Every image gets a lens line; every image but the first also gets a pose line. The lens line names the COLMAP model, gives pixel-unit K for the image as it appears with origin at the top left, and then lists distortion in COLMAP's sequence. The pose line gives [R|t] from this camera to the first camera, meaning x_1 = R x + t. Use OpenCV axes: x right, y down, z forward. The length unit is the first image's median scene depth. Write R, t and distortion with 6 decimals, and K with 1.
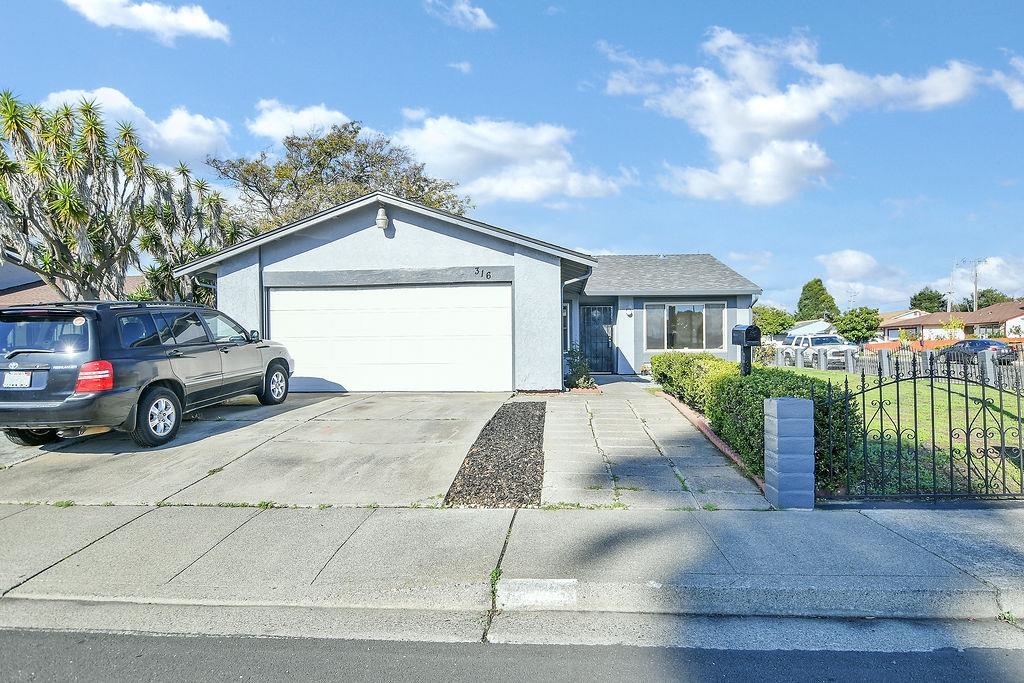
lens RADIAL K [[553.4, 0, 525.9], [0, 553.4, 349.2], [0, 0, 1]] dist [-0.028609, 0.010998]
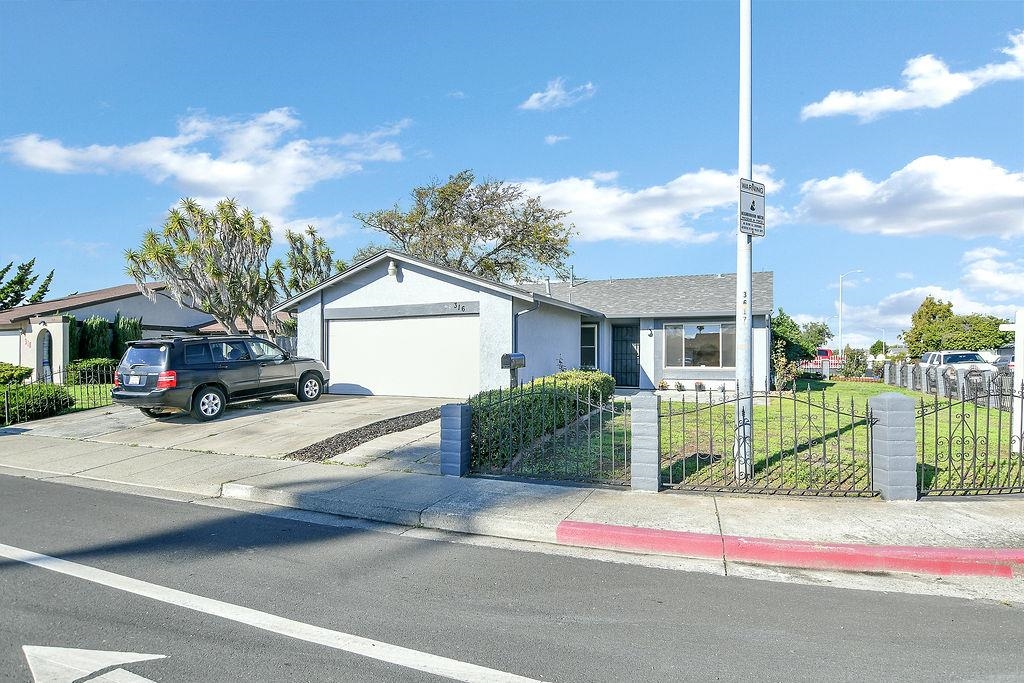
lens RADIAL K [[553.4, 0, 525.9], [0, 553.4, 349.2], [0, 0, 1]] dist [-0.028609, 0.010998]
pose [[0.941753, 0.004228, -0.336278, 0.512673], [-0.011328, 0.999752, -0.019154, -0.015715], [0.336114, 0.021848, 0.941568, -0.169435]]
